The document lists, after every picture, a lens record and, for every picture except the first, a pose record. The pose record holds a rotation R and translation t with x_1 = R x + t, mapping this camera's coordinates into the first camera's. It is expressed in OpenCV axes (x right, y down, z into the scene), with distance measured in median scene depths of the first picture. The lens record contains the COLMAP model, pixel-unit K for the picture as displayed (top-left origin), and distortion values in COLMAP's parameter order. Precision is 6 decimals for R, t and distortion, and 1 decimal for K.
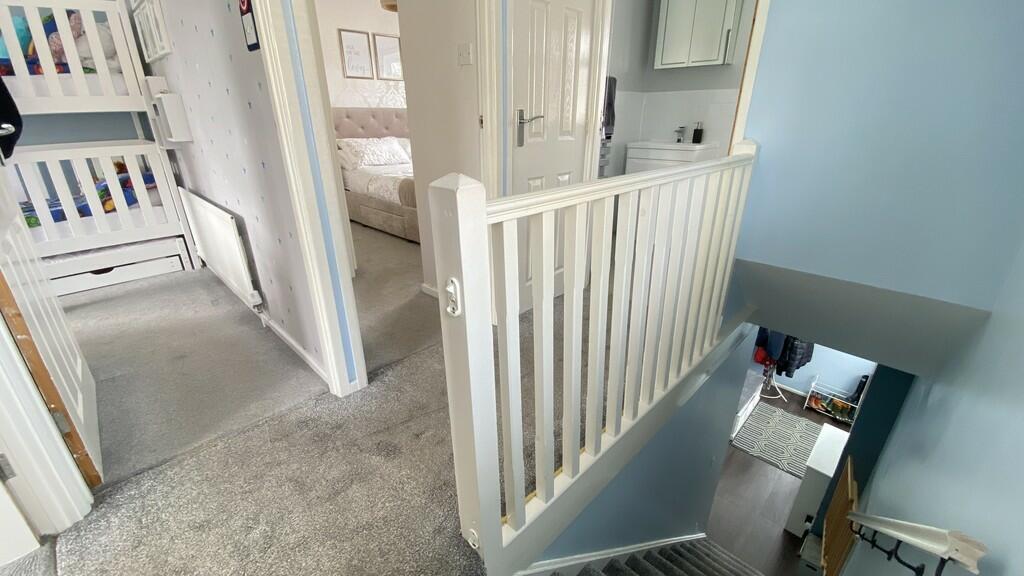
lens RADIAL K [[412.3, 0, 506.7], [0, 412.3, 289.1], [0, 0, 1]] dist [0.025854, -0.023542]
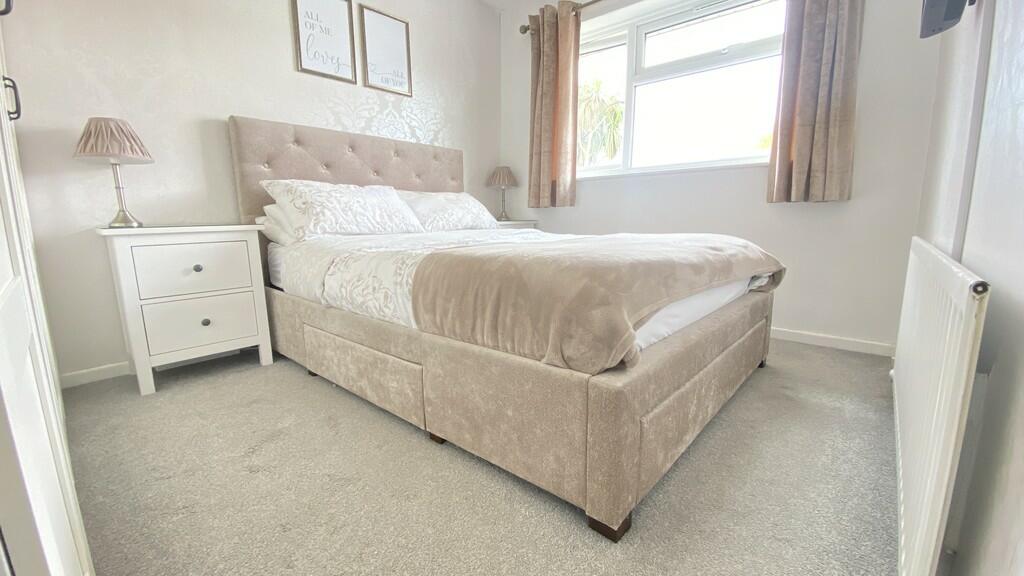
lens RADIAL K [[412.3, 0, 506.7], [0, 412.3, 289.1], [0, 0, 1]] dist [0.025854, -0.023542]
pose [[0.998555, -0.015083, 0.051579, -0.174454], [0.026413, 0.973620, -0.226640, -0.138504], [-0.046800, 0.227675, 0.972612, 0.582181]]
